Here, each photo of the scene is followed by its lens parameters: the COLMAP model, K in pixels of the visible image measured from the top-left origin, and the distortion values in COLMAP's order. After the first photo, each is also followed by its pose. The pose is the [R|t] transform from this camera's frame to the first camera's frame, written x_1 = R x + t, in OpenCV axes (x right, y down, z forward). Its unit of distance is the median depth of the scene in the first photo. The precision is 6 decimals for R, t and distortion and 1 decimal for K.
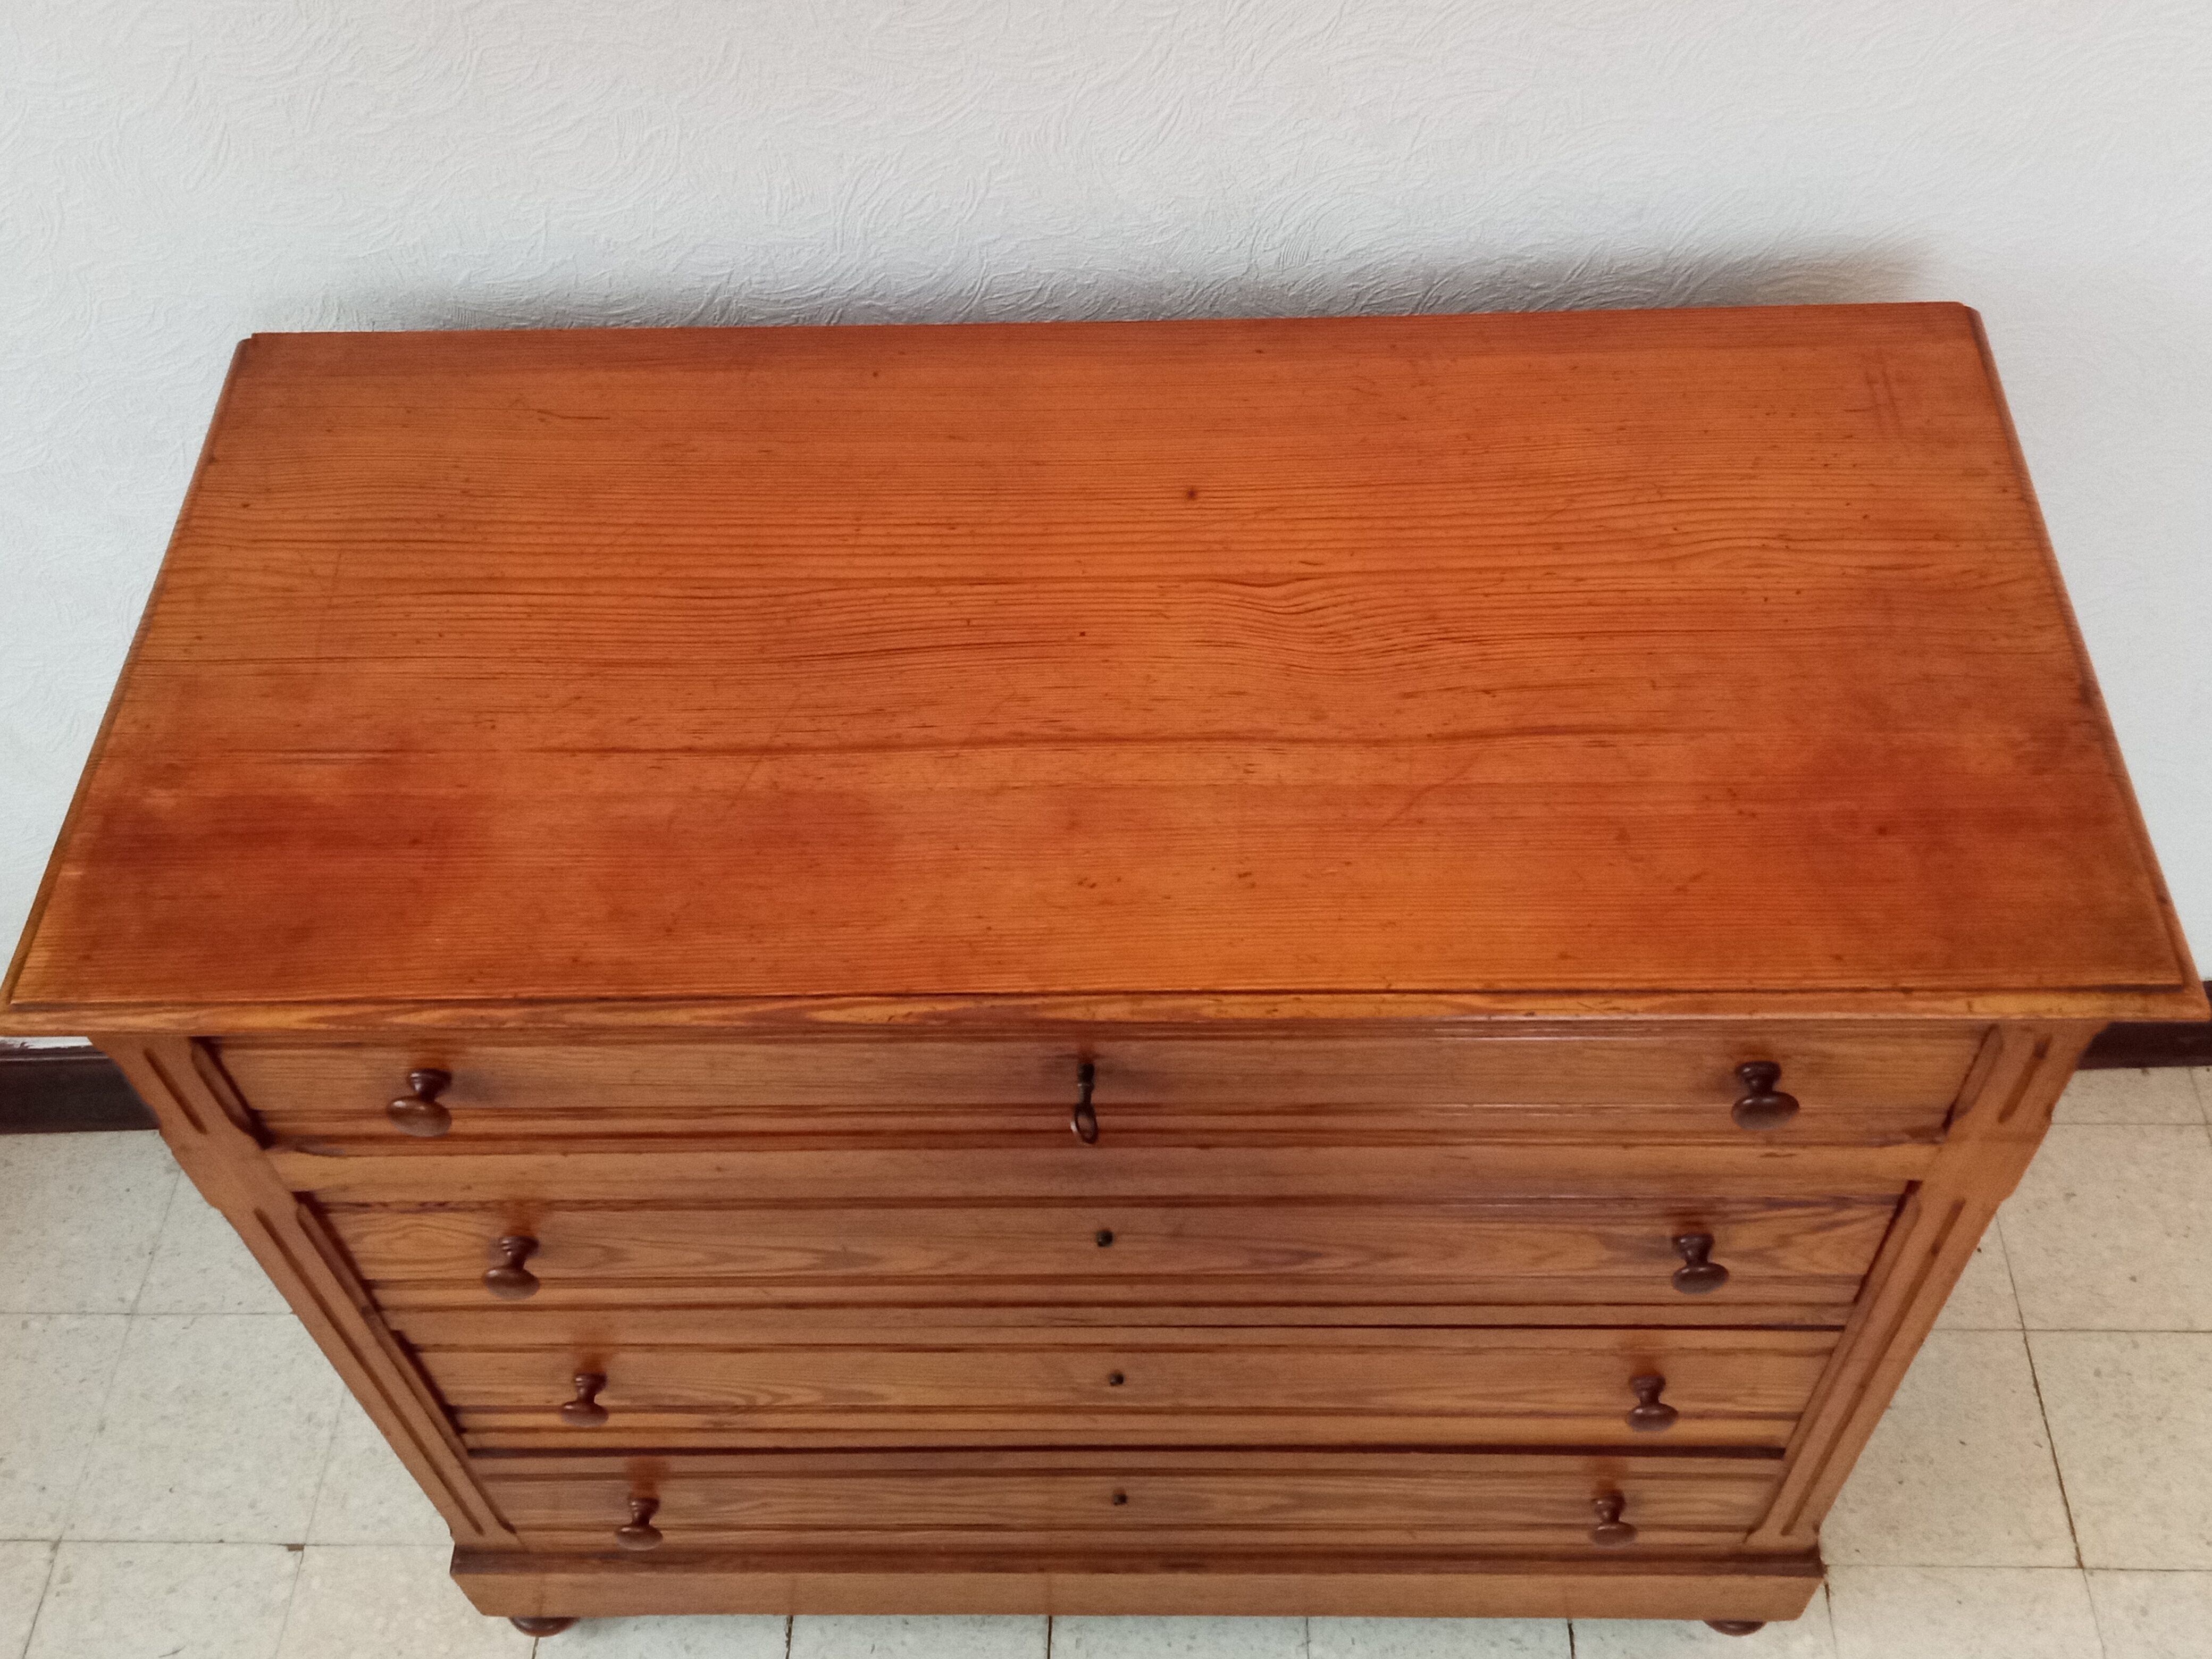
lens RADIAL K [[2304.2, 0, 1103.8], [0, 2304.2, 822.5], [0, 0, 1]] dist [0.058910, -0.124899]
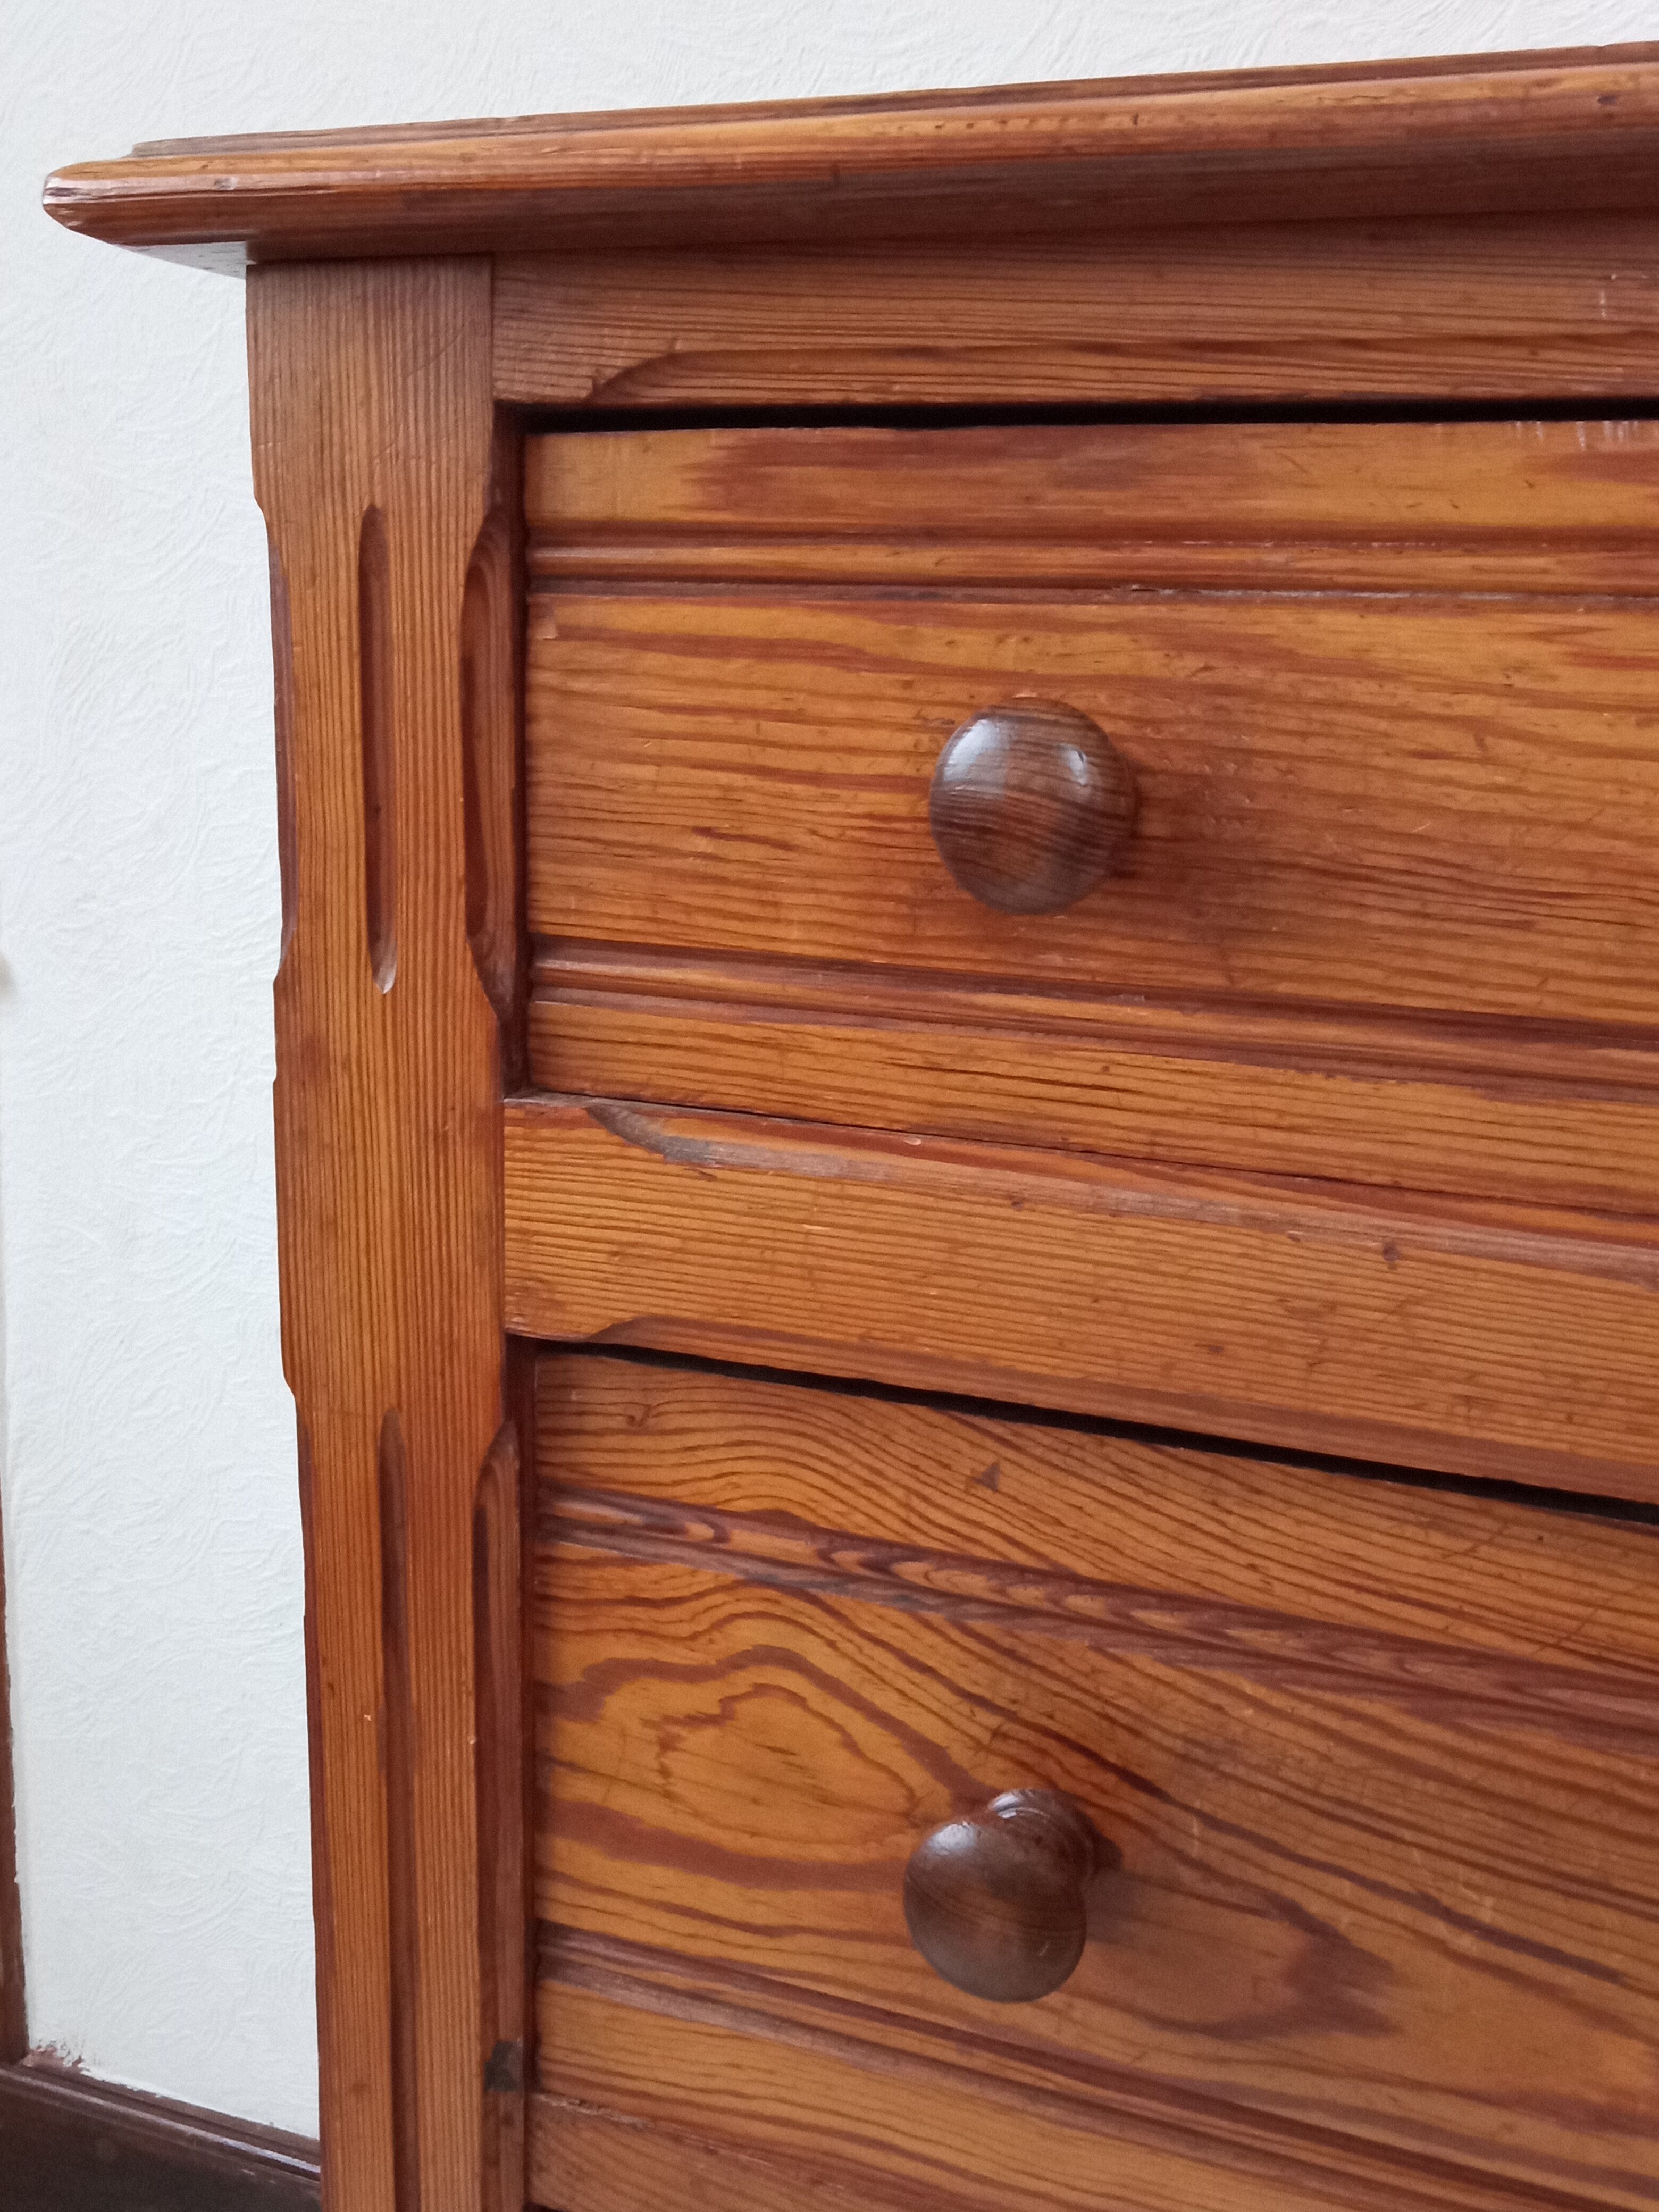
lens RADIAL K [[2304.2, 0, 836.9], [0, 2304.2, 1102.1], [0, 0, 1]] dist [0.058910, -0.124899]
pose [[0.926785, 0.135880, -0.350151, -0.180436], [-0.328522, 0.745142, -0.580377, 0.293513], [0.182051, 0.652917, 0.735226, 0.692161]]
